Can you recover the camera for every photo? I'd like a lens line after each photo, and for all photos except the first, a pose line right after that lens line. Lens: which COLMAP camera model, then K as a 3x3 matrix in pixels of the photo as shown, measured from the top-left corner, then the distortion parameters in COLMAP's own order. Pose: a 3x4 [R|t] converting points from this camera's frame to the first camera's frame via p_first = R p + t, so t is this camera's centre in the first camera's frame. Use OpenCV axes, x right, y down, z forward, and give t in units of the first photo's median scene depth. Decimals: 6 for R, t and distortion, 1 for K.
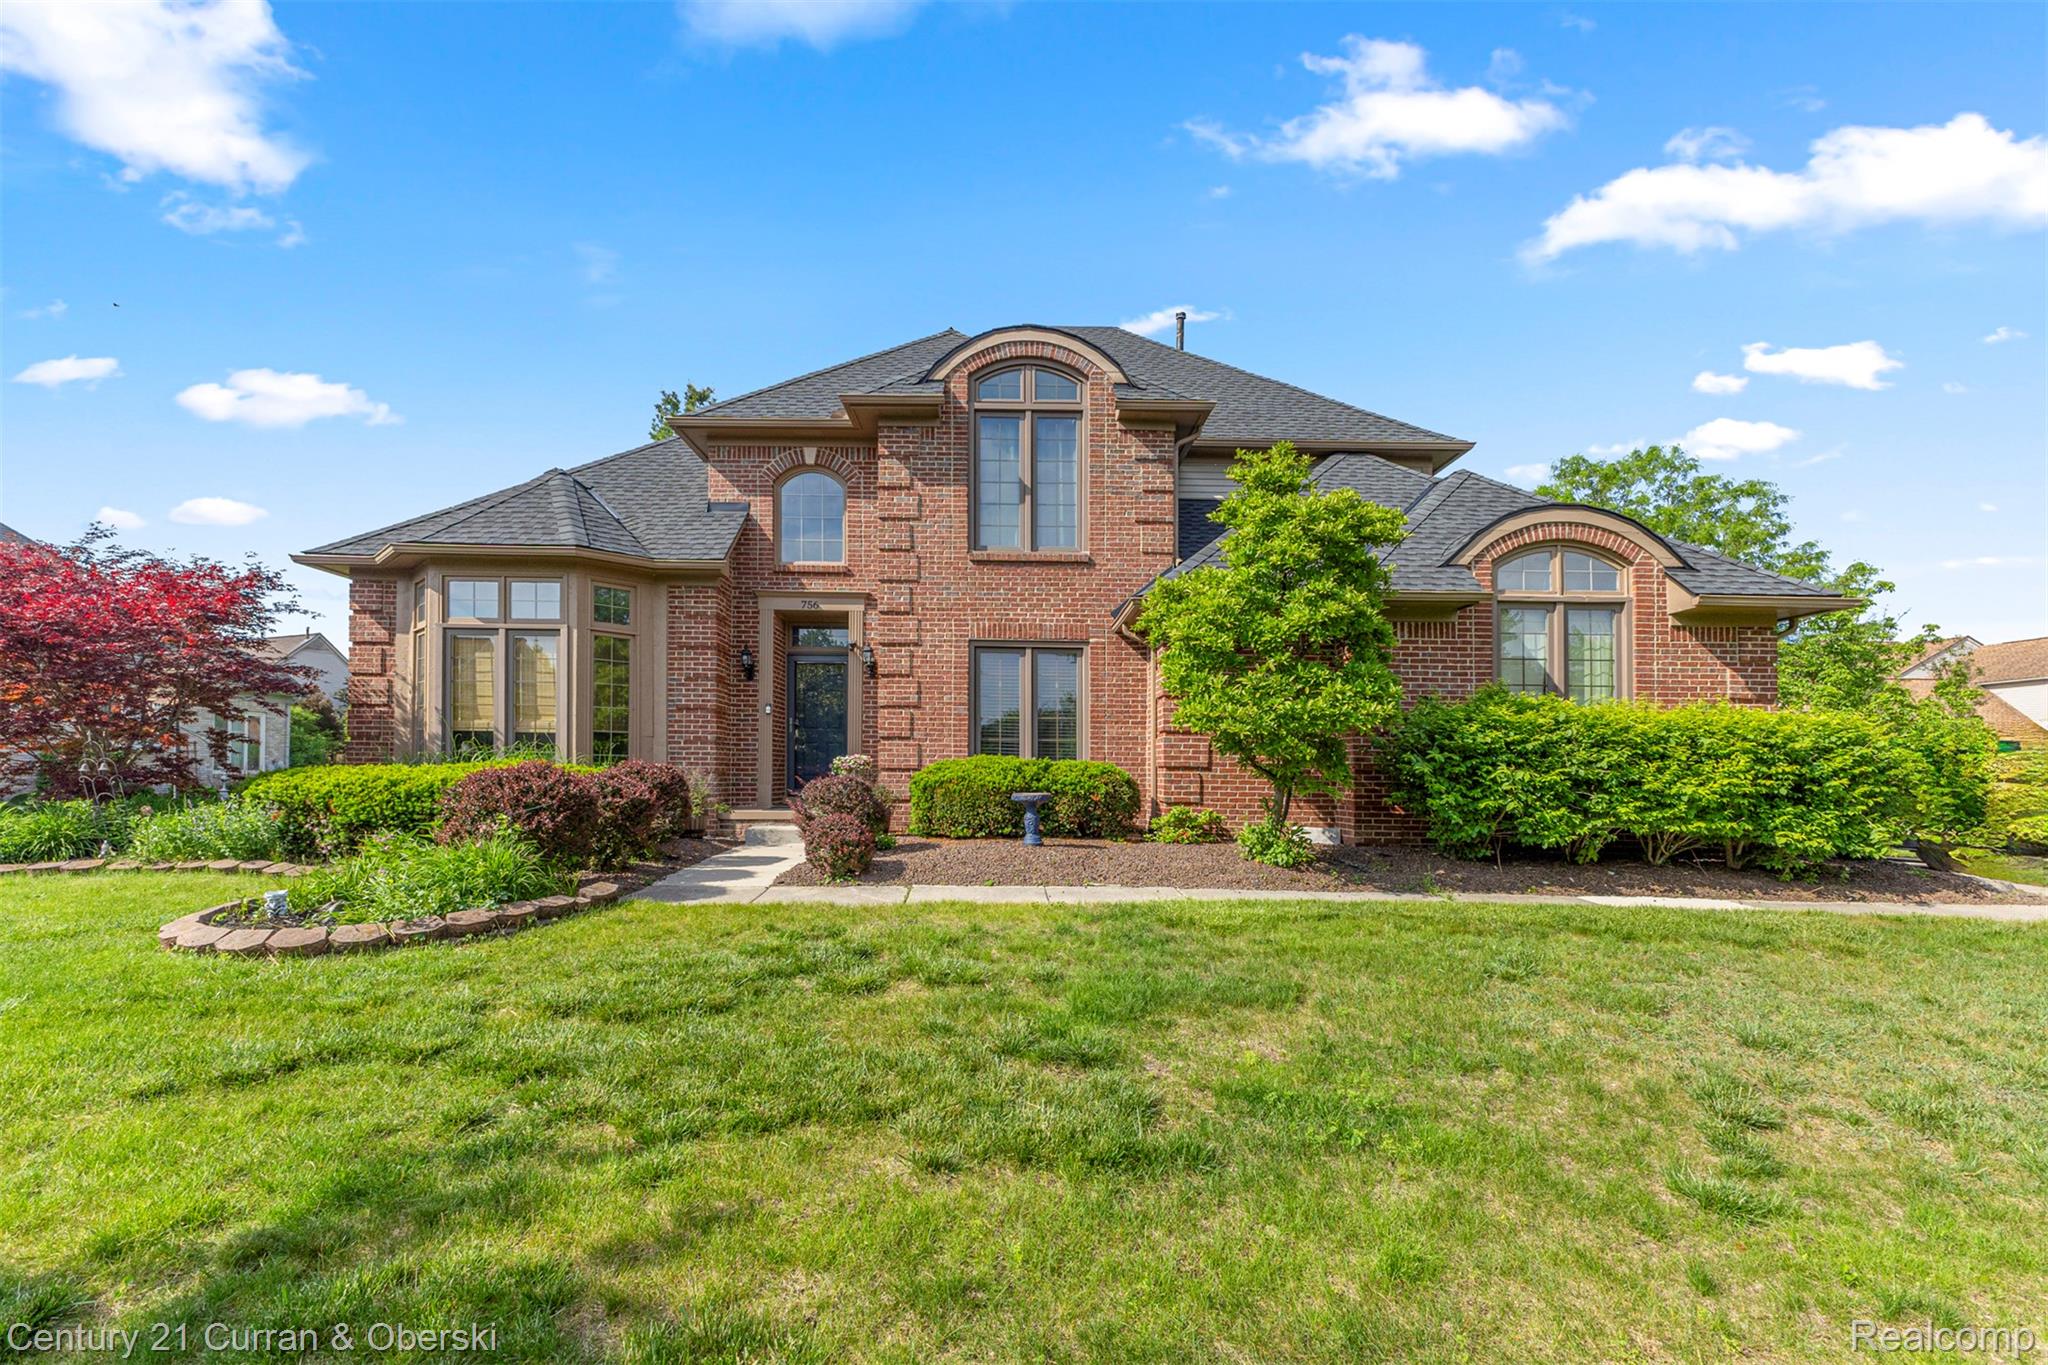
lens RADIAL K [[965.4, 0, 1018.8], [0, 965.4, 794.4], [0, 0, 1]] dist [-0.002167, -0.000333]
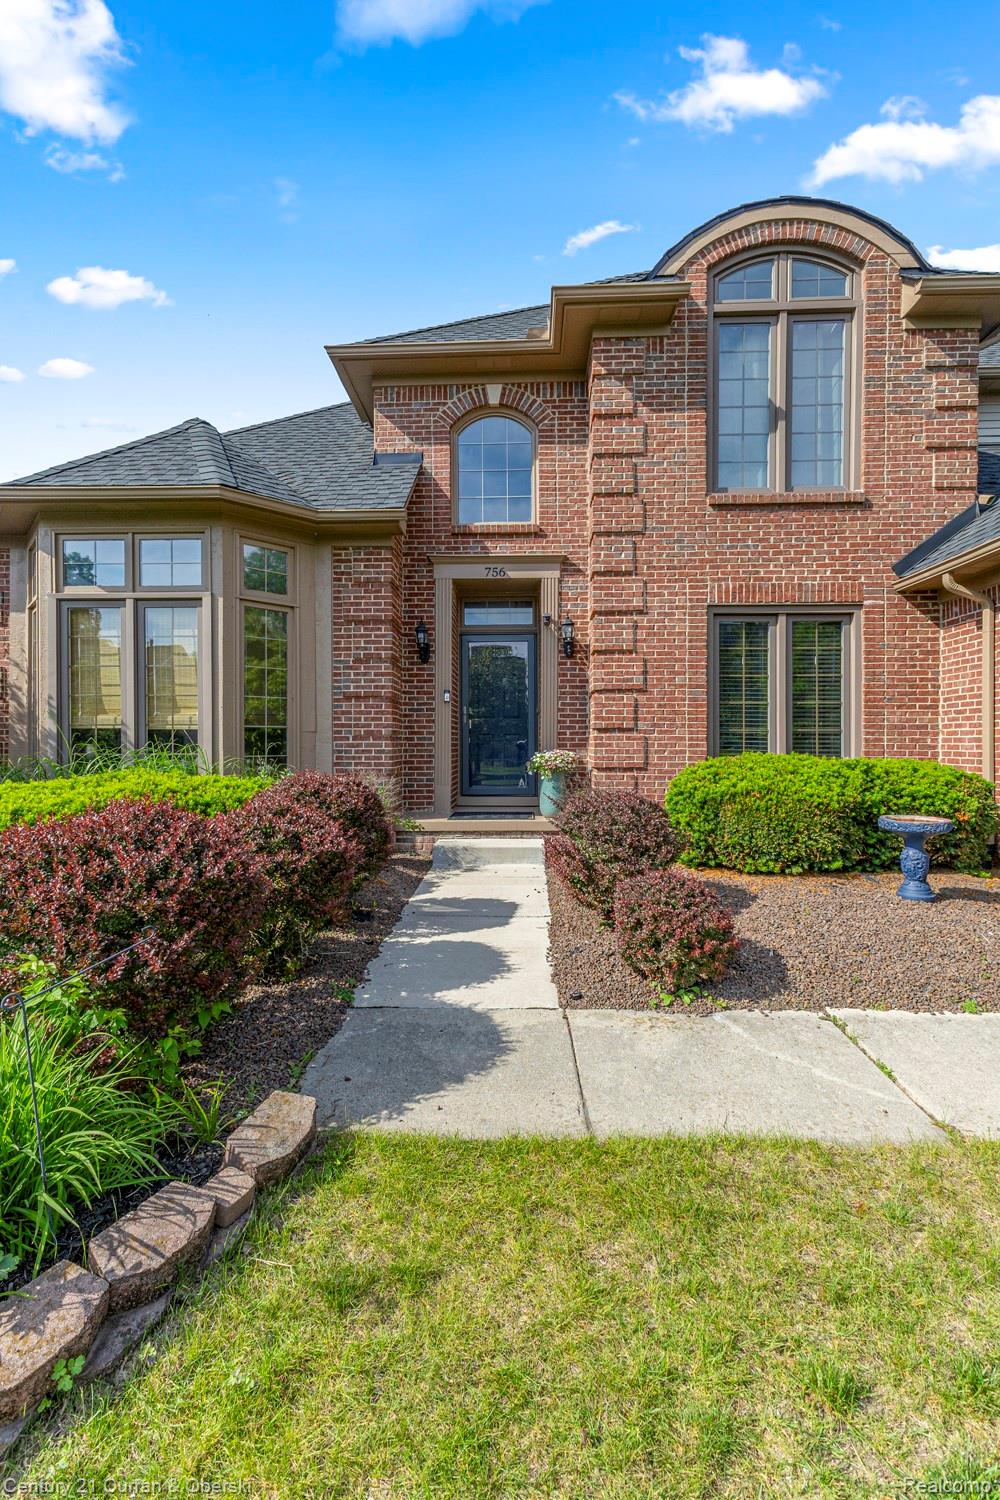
lens RADIAL K [[666.7, 0, 501.3], [0, 666.7, 757.0], [0, 0, 1]] dist [0.002904, -0.000017]
pose [[0.999084, -0.010826, -0.041407, -0.201082], [0.010794, 0.999941, -0.000991, -0.036571], [0.041415, 0.000543, 0.999142, 0.446102]]
